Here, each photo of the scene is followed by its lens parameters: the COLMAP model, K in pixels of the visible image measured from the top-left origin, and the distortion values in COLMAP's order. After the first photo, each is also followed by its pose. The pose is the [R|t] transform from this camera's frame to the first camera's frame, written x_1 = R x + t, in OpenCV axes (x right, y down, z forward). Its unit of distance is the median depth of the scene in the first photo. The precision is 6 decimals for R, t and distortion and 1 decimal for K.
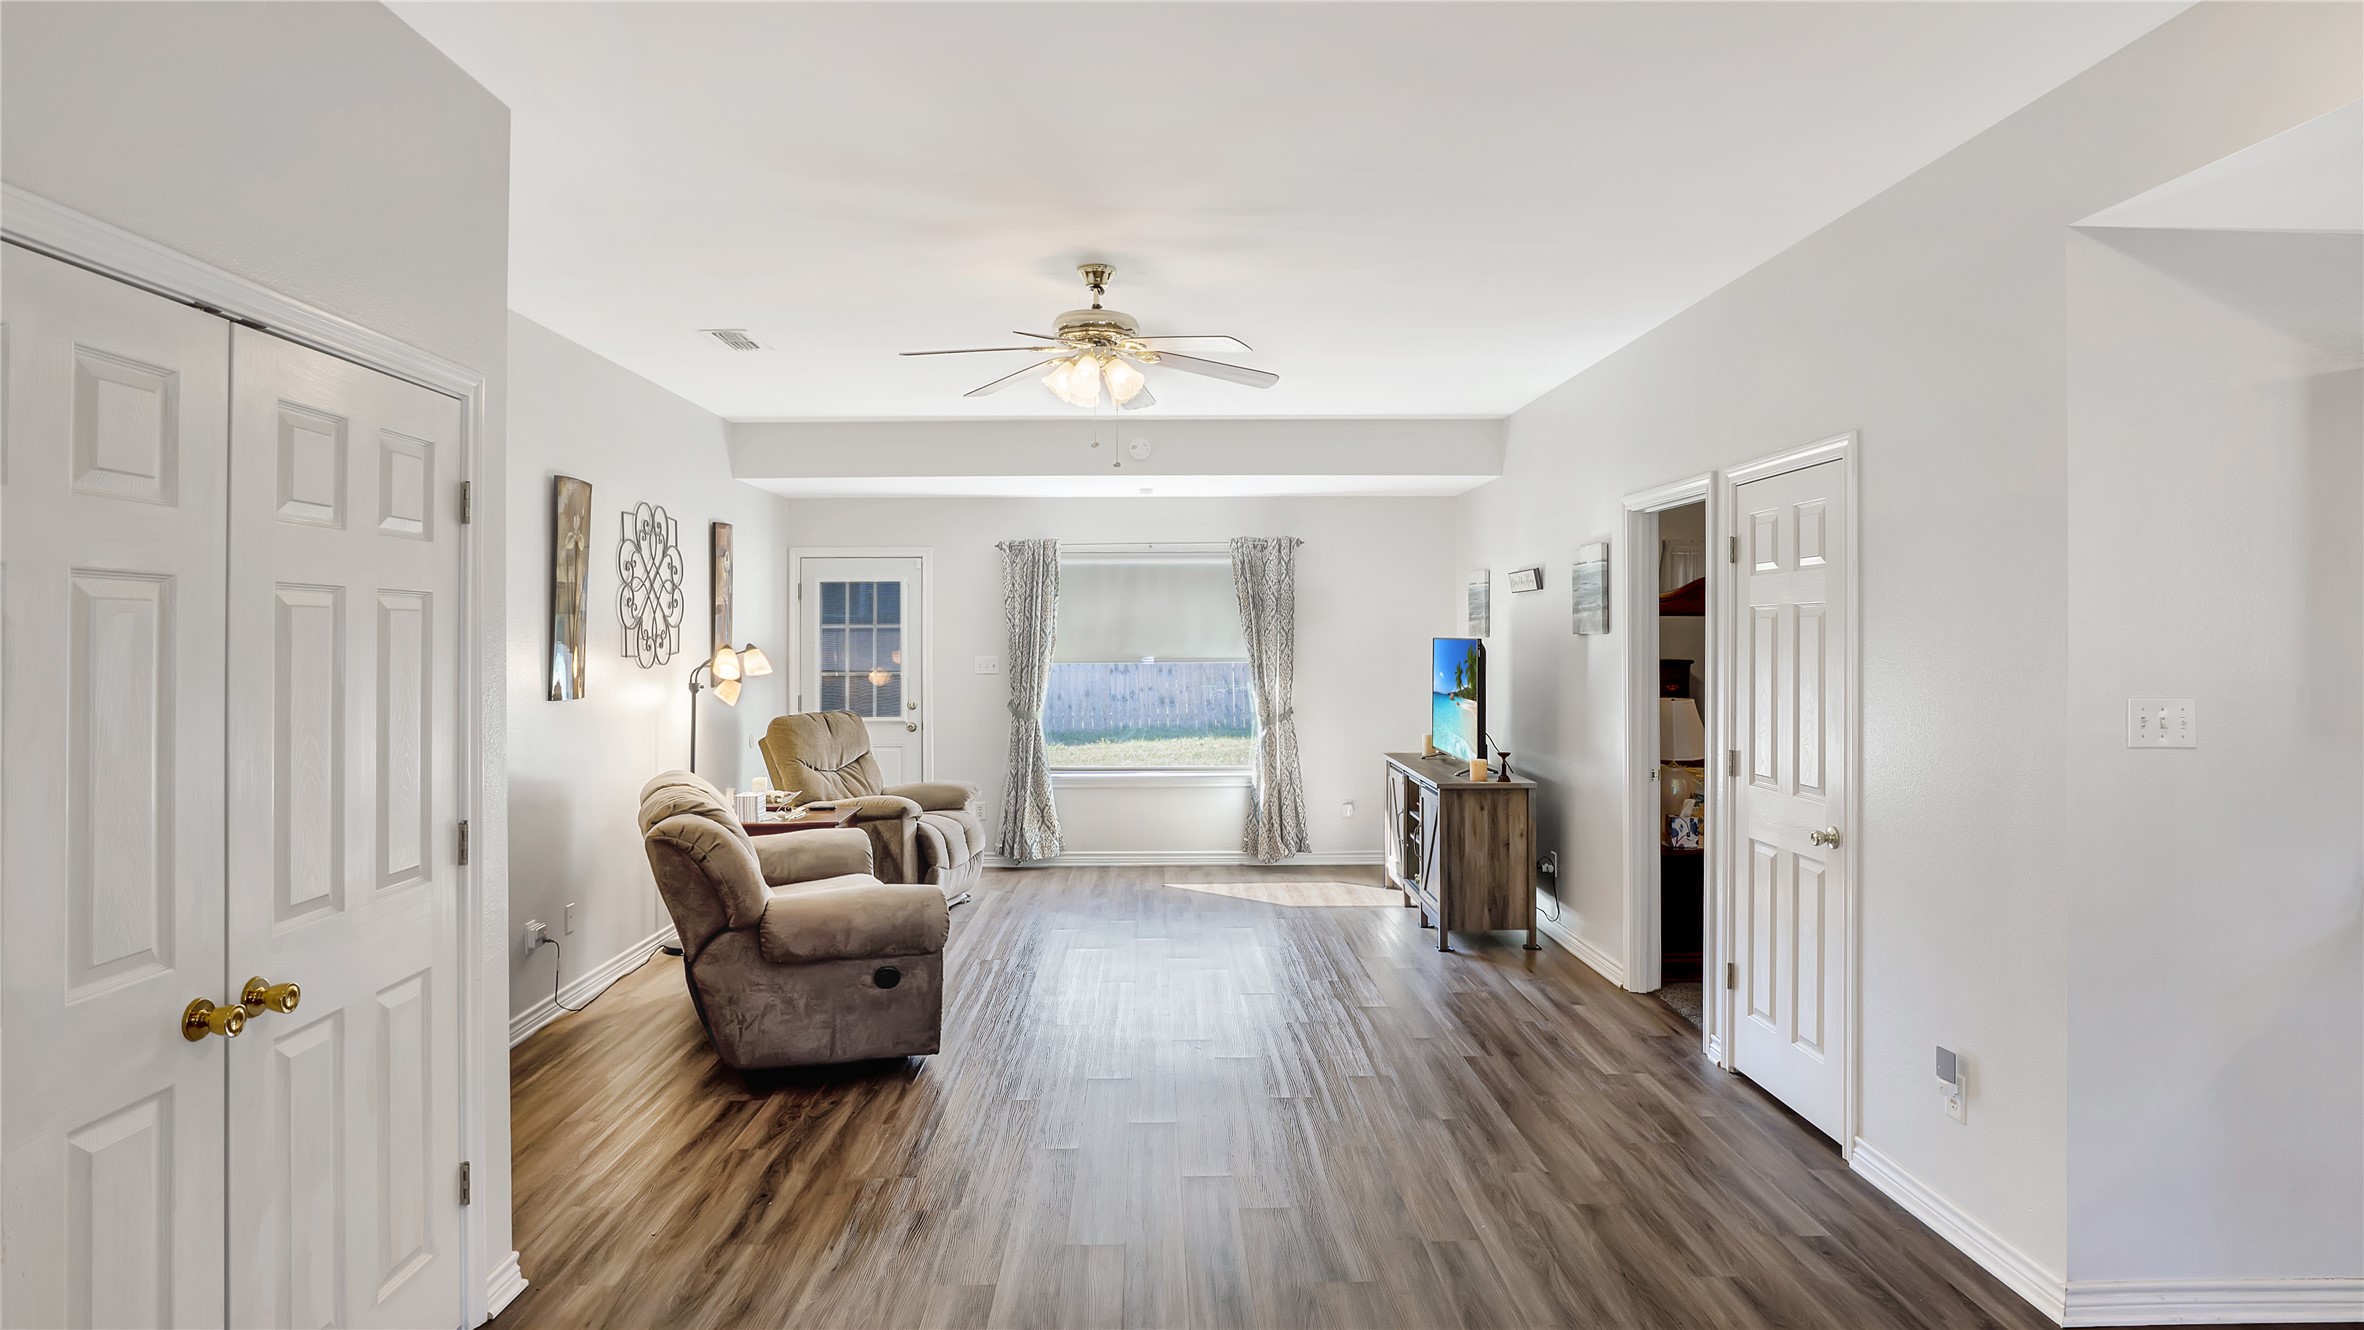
lens RADIAL K [[1274.0, 0, 1181.1], [0, 1274.0, 622.6], [0, 0, 1]] dist [-0.031557, 0.000299]
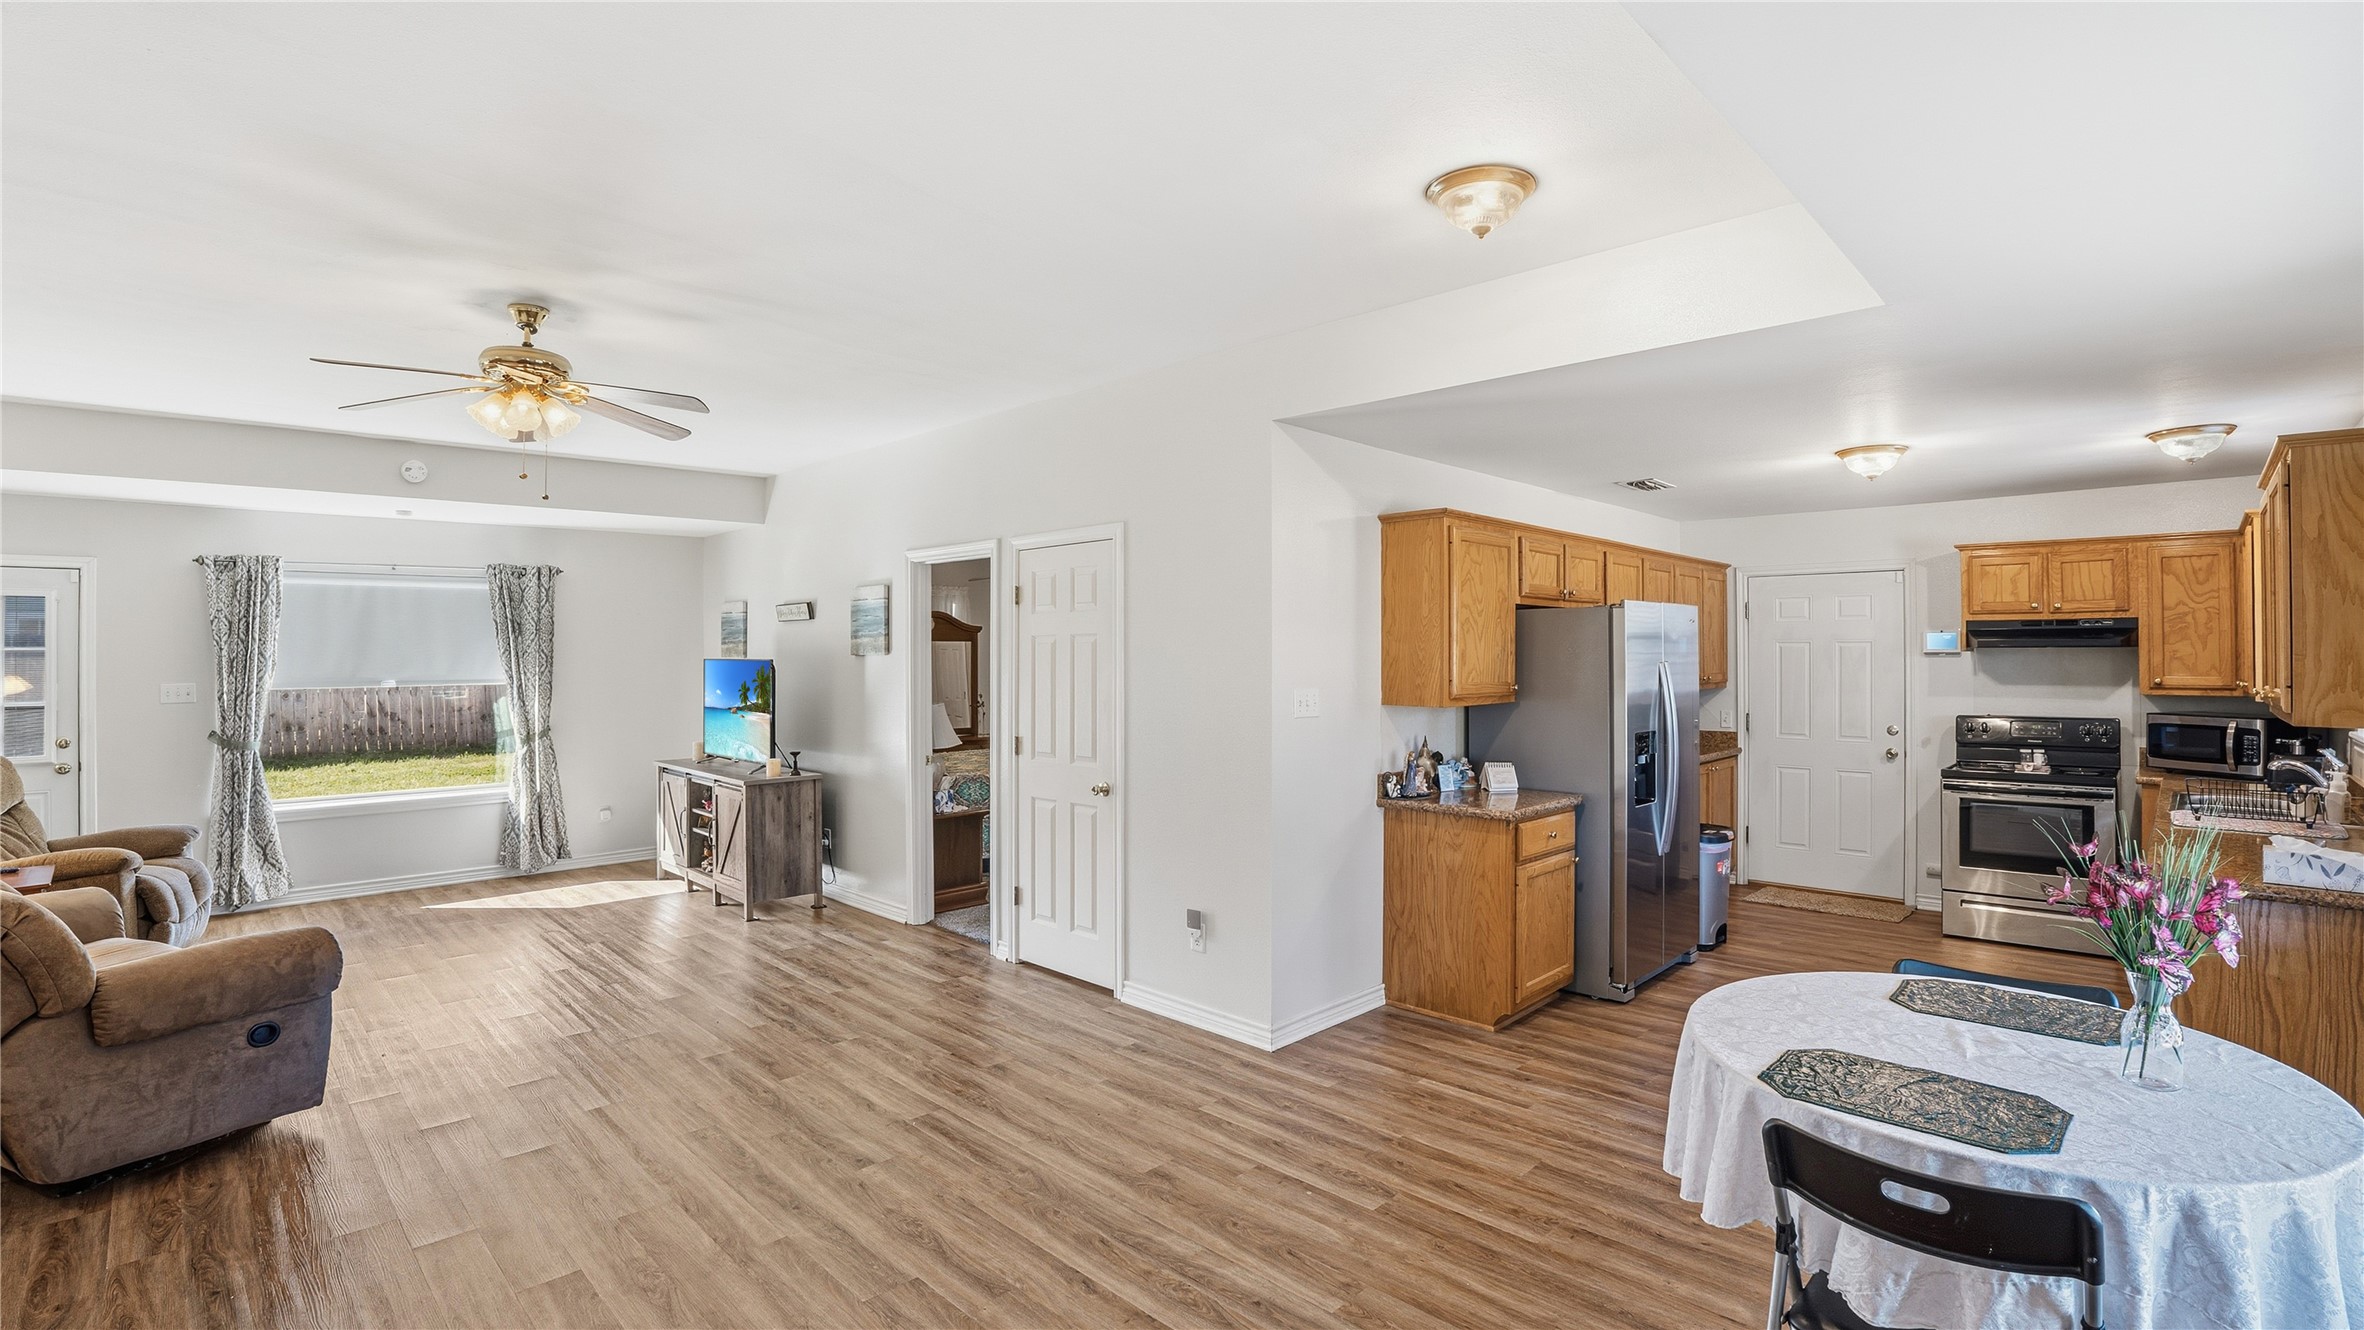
lens RADIAL K [[1049.6, 0, 1176.0], [0, 1049.6, 638.8], [0, 0, 1]] dist [-0.064376, 0.012882]
pose [[0.725072, 0.004321, 0.688659, -0.172634], [-0.000531, 0.999984, -0.005716, -0.001444], [-0.688673, 0.003779, 0.725063, 0.017123]]
